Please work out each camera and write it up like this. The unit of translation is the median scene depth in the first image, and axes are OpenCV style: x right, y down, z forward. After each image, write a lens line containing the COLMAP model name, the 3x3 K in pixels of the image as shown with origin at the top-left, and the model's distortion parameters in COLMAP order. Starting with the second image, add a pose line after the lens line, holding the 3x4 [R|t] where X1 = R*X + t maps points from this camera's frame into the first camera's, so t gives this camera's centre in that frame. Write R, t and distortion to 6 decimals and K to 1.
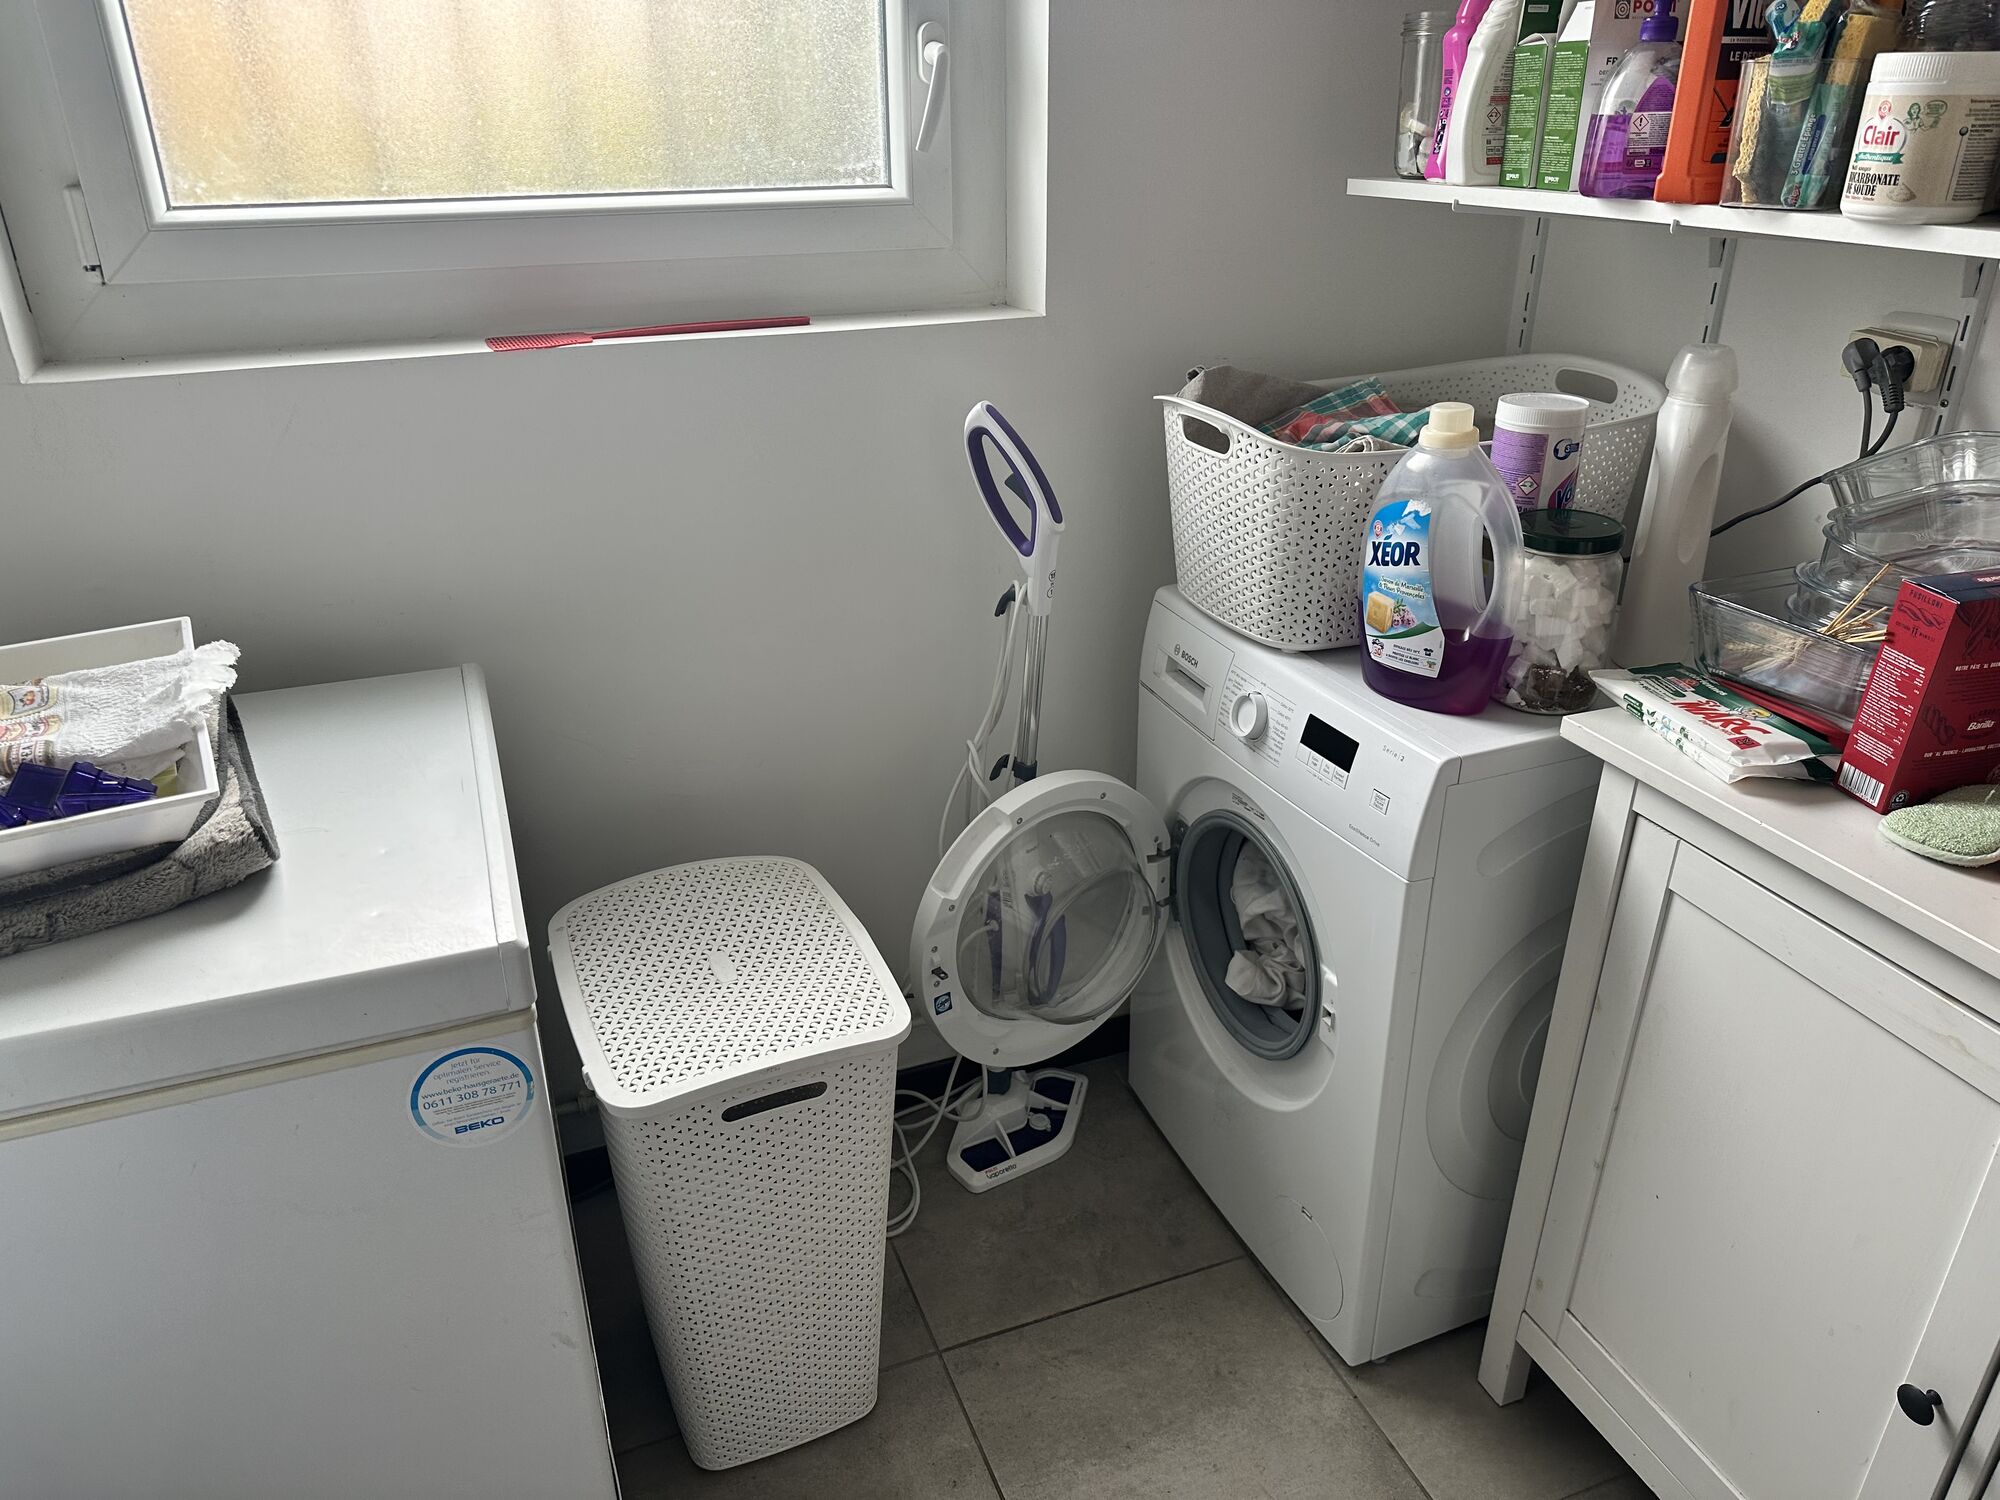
lens RADIAL K [[1421.8, 0, 988.3], [0, 1421.8, 751.1], [0, 0, 1]] dist [0.023883, -0.045042]
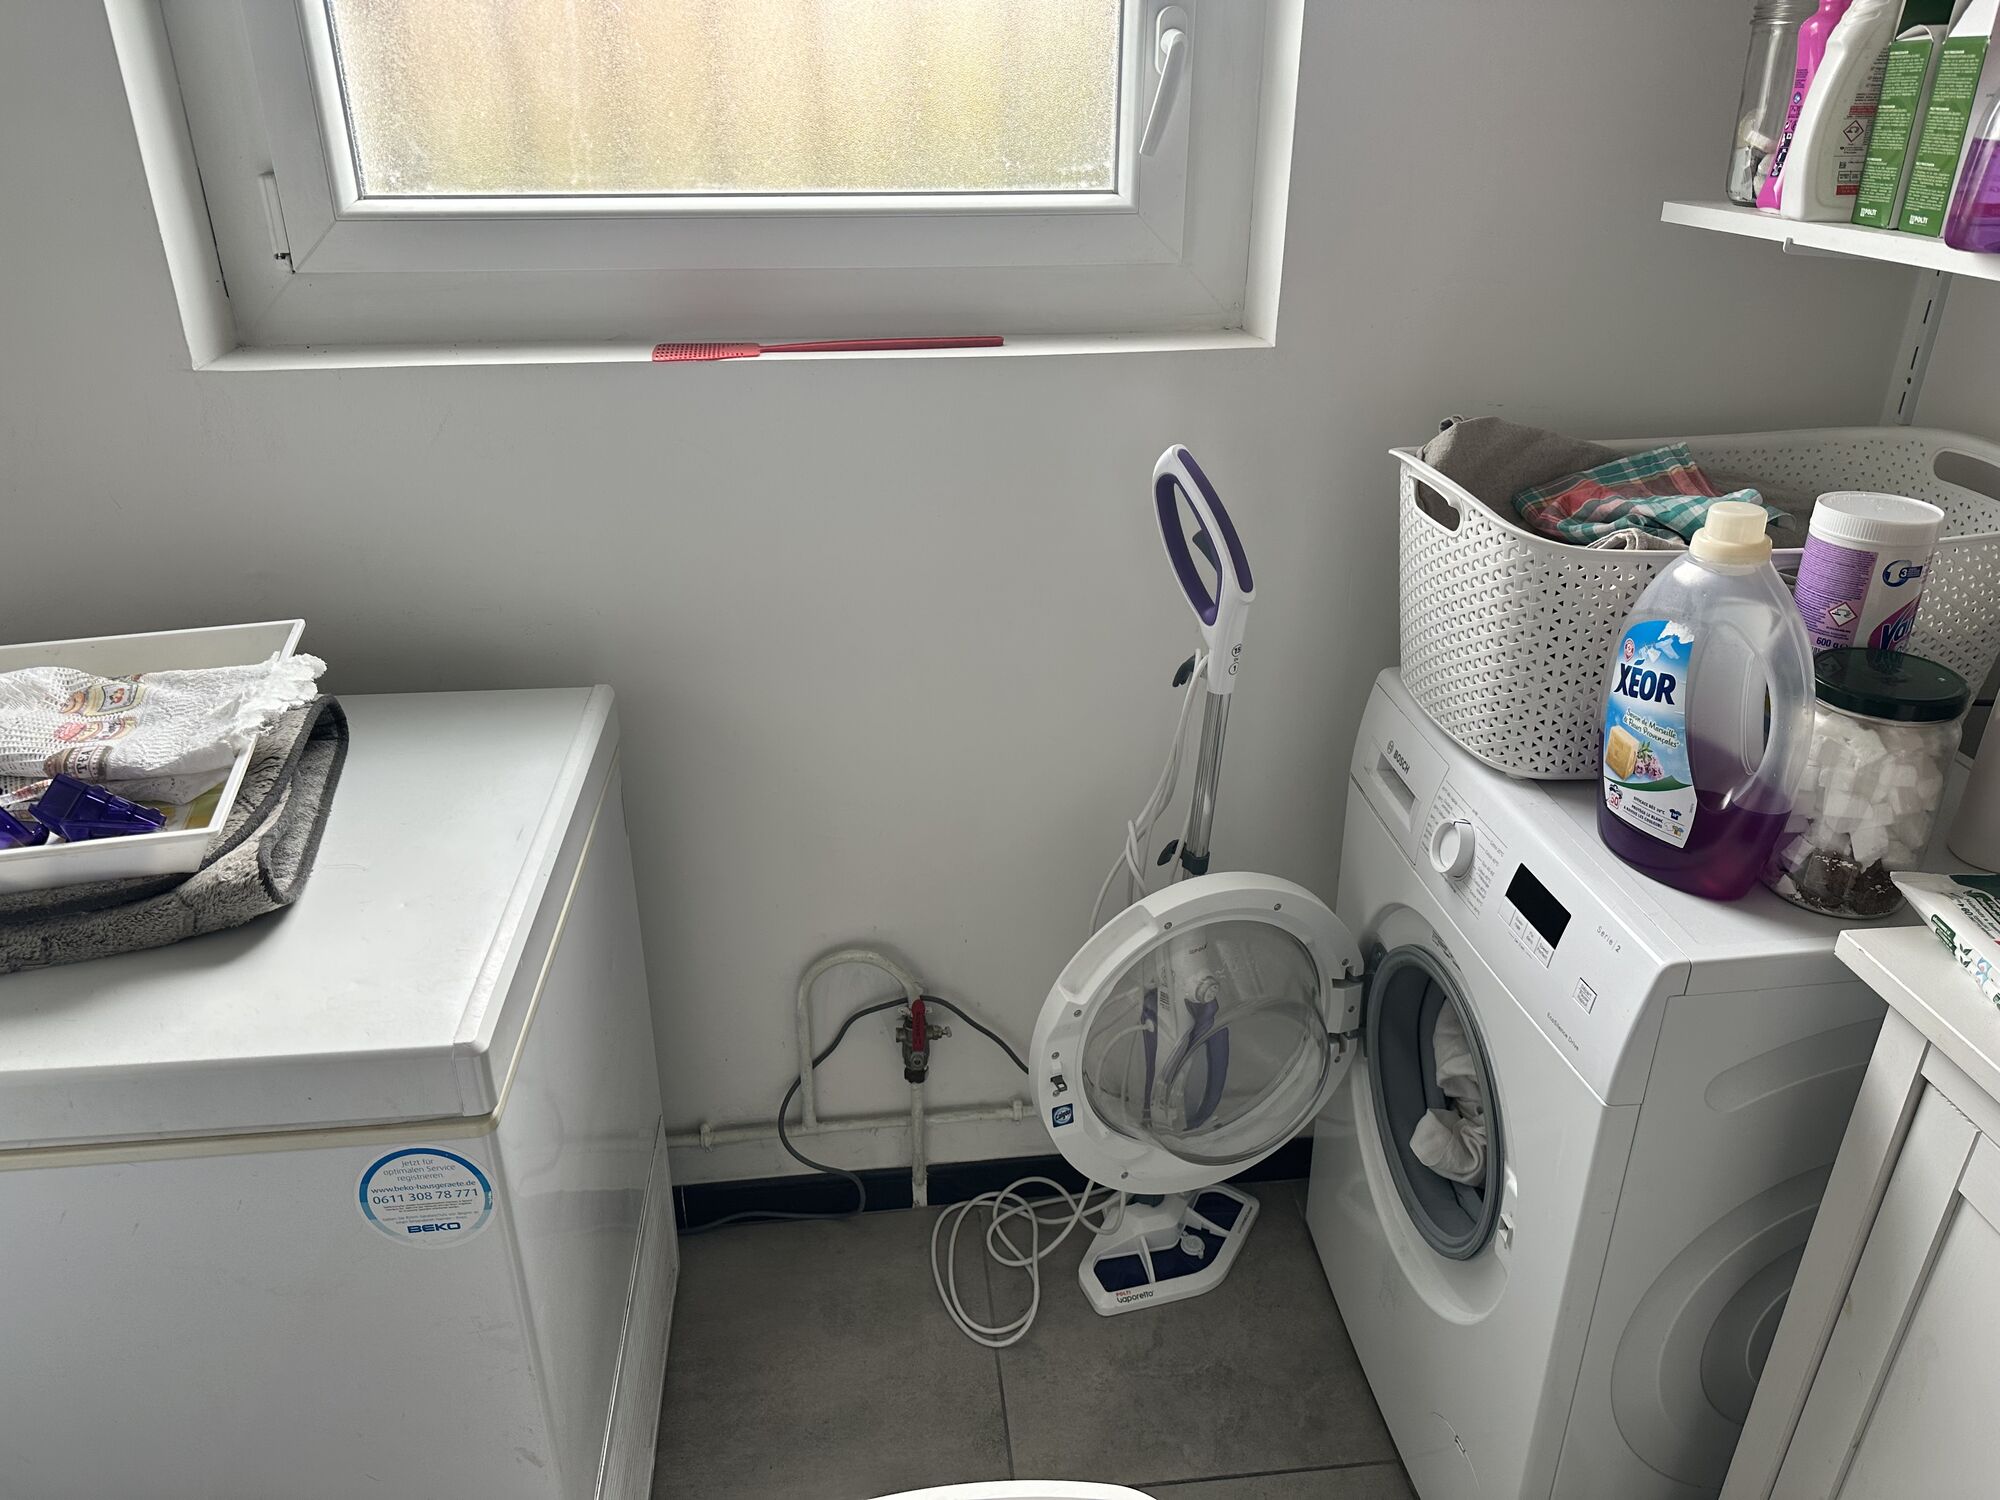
lens RADIAL K [[1421.8, 0, 995.0], [0, 1421.8, 729.8], [0, 0, 1]] dist [0.023883, -0.045042]
pose [[0.964331, 0.117834, -0.237025, 0.119856], [-0.116624, 0.992991, 0.019168, -0.080707], [0.237622, 0.009158, 0.971314, 0.139585]]
